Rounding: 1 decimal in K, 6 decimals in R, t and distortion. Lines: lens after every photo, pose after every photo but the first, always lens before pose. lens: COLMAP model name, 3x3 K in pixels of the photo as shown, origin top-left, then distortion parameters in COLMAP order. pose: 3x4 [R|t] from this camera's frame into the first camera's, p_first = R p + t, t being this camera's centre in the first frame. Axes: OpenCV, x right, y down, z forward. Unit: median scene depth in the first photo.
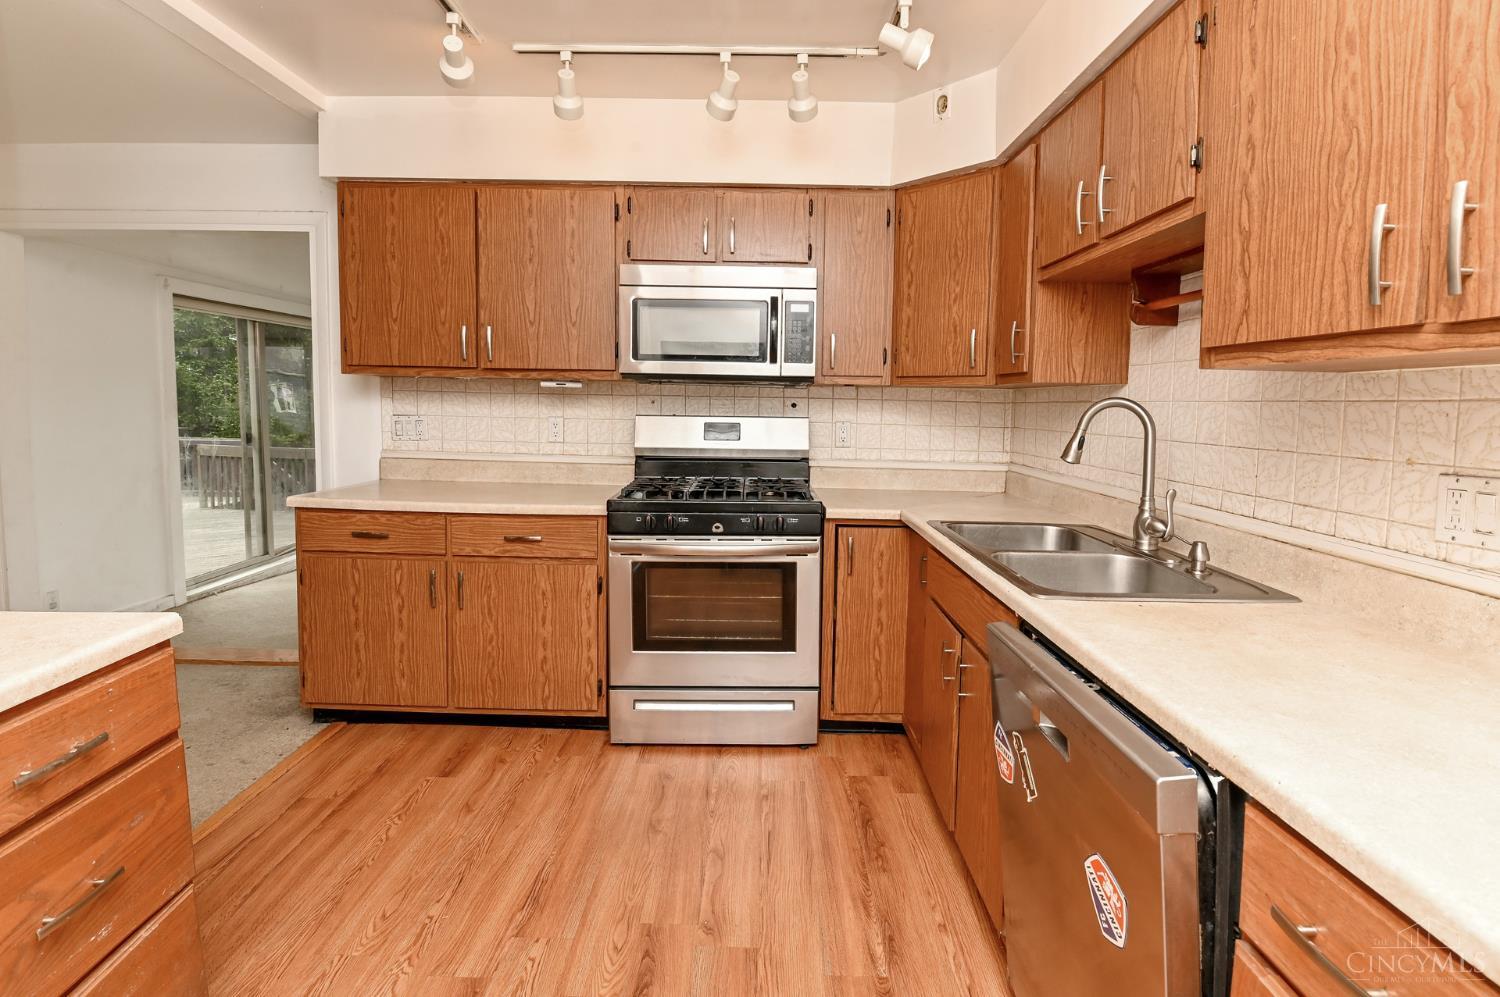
lens RADIAL K [[697.8, 0, 768.0], [0, 697.8, 474.9], [0, 0, 1]] dist [0.000584, -0.014621]
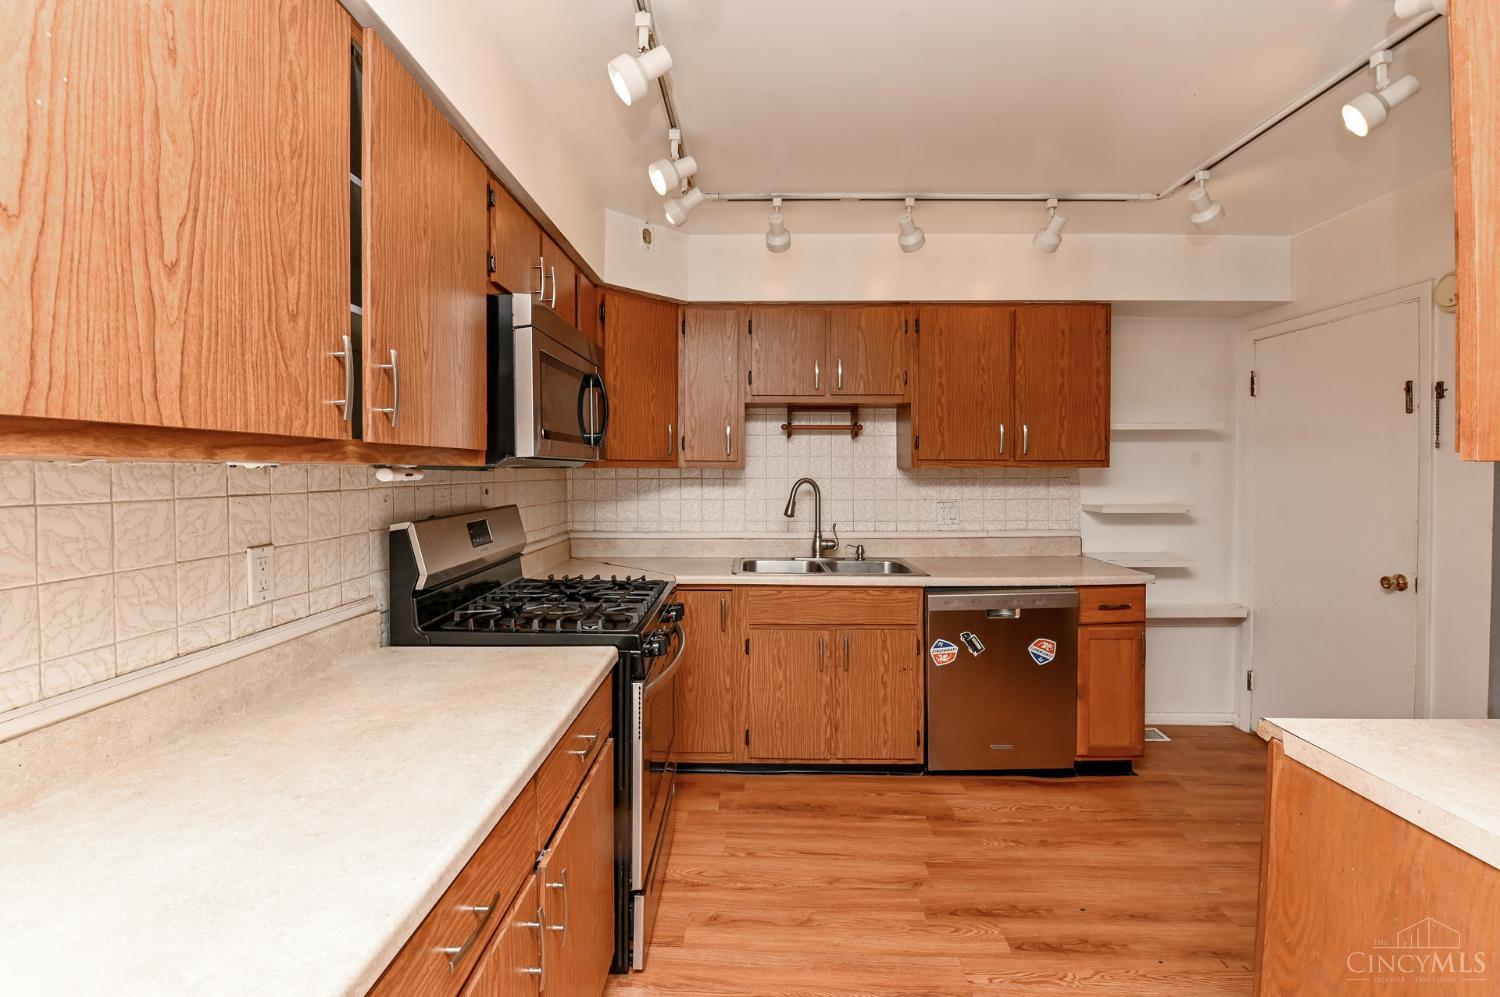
lens RADIAL K [[747.3, 0, 668.6], [0, 747.3, 491.9], [0, 0, 1]] dist [0.002267, -0.017249]
pose [[-0.007849, -0.053913, 0.998515, -1.028137], [0.100452, 0.993452, 0.054429, -0.155004], [-0.994911, 0.100730, -0.002382, 0.979278]]
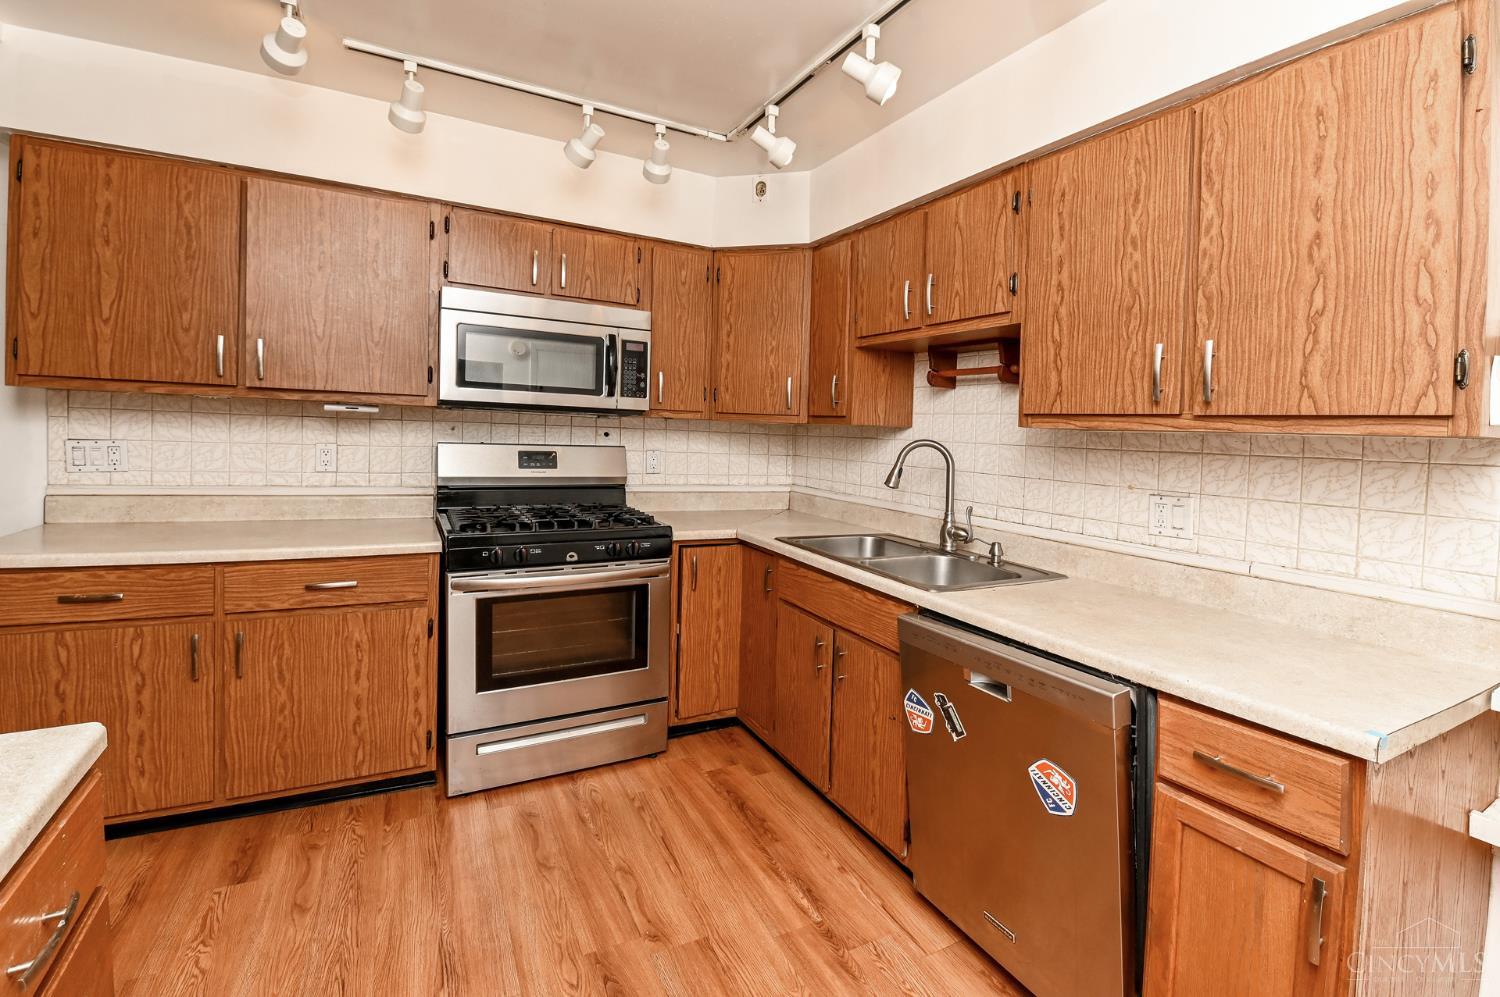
lens RADIAL K [[670.4, 0, 763.3], [0, 670.4, 466.4], [0, 0, 1]] dist [0.000872, -0.011944]
pose [[0.881734, -0.011418, 0.471609, -0.286698], [0.026346, 0.999339, -0.025063, -0.024483], [-0.471011, 0.034524, 0.881451, -0.002061]]
